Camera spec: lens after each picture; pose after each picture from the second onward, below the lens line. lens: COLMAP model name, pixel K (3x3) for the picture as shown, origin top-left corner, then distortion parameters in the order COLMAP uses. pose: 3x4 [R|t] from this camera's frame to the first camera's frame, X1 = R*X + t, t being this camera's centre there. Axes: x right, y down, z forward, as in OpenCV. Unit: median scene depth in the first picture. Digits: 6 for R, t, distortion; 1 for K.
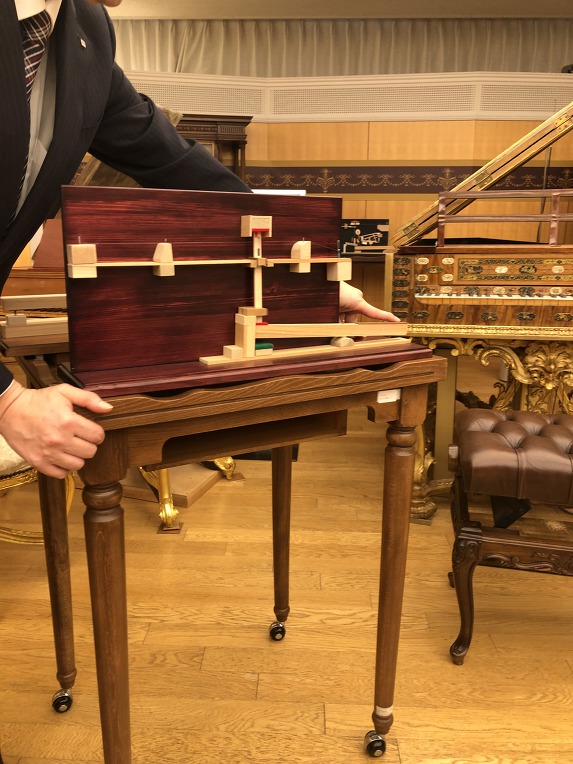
lens RADIAL K [[622.1, 0, 290.5], [0, 622.1, 376.6], [0, 0, 1]] dist [0.014518, -0.014128]
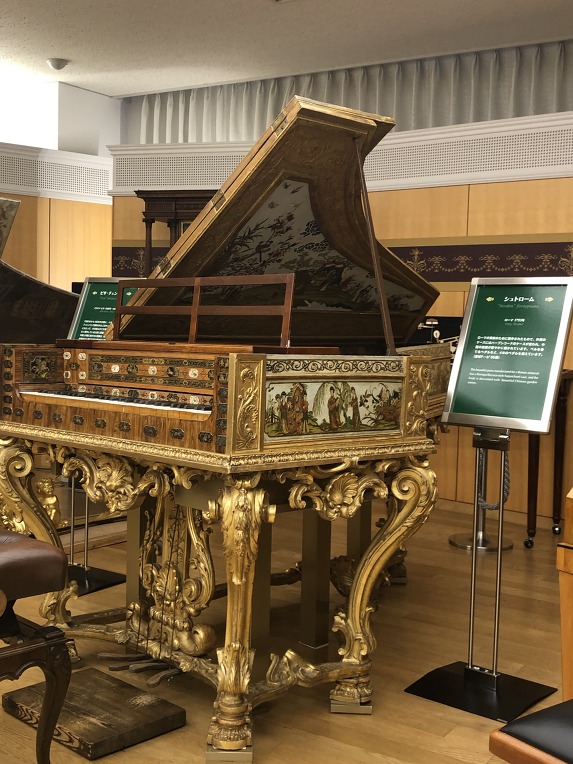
lens RADIAL K [[955.5, 0, 285.2], [0, 955.5, 384.8], [0, 0, 1]] dist [0.054302, 0.000000]
pose [[0.863604, 0.052901, -0.501388, 1.163042], [-0.141426, 0.979971, -0.140200, 0.000359], [0.483929, 0.191986, 0.853788, 0.003889]]
